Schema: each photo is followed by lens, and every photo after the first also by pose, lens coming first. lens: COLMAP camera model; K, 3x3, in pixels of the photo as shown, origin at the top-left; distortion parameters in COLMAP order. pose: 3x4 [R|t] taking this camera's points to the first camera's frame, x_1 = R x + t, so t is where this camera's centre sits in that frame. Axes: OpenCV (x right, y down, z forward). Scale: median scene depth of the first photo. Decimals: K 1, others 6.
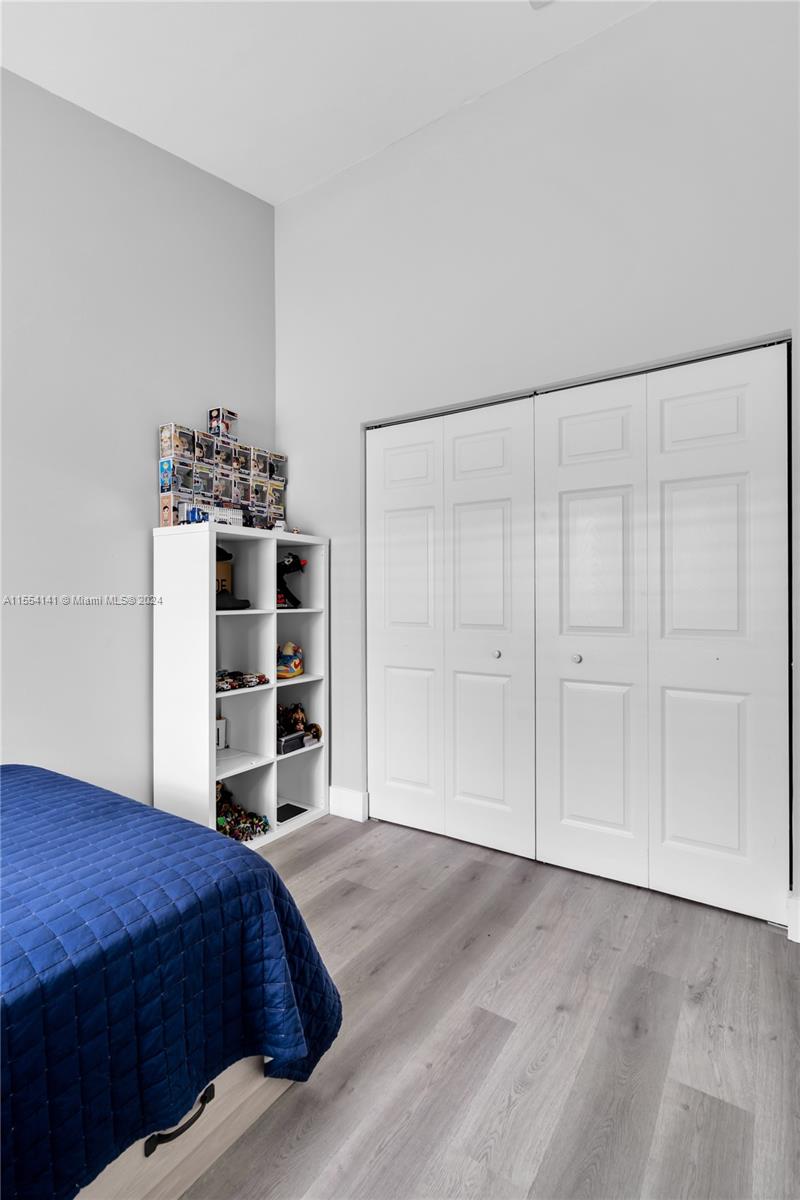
lens RADIAL K [[561.7, 0, 400.0], [0, 561.7, 600.0], [0, 0, 1]] dist [-0.000084, 0.000227]
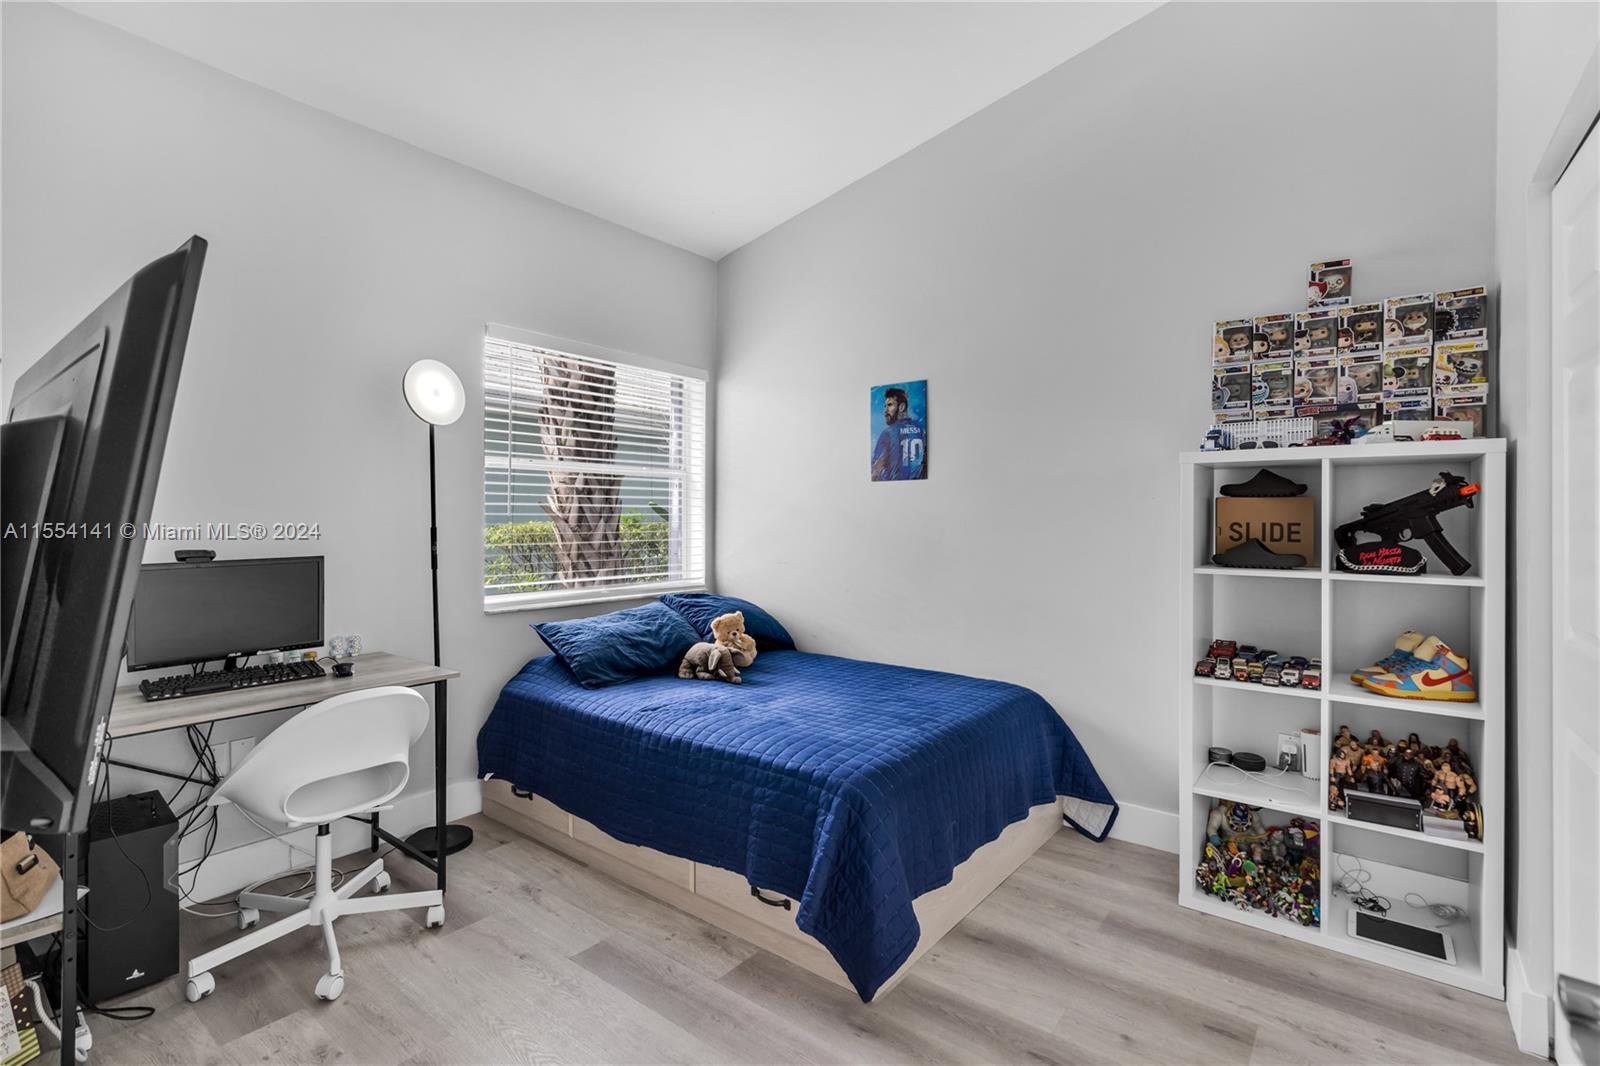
lens RADIAL K [[737.9, 0, 798.9], [0, 737.9, 518.0], [0, 0, 1]] dist [-0.005441, 0.000505]
pose [[-0.080258, 0.002784, -0.996770, 0.591169], [-0.009095, 0.999952, 0.003526, -0.038935], [0.996733, 0.009349, -0.080229, 0.461266]]
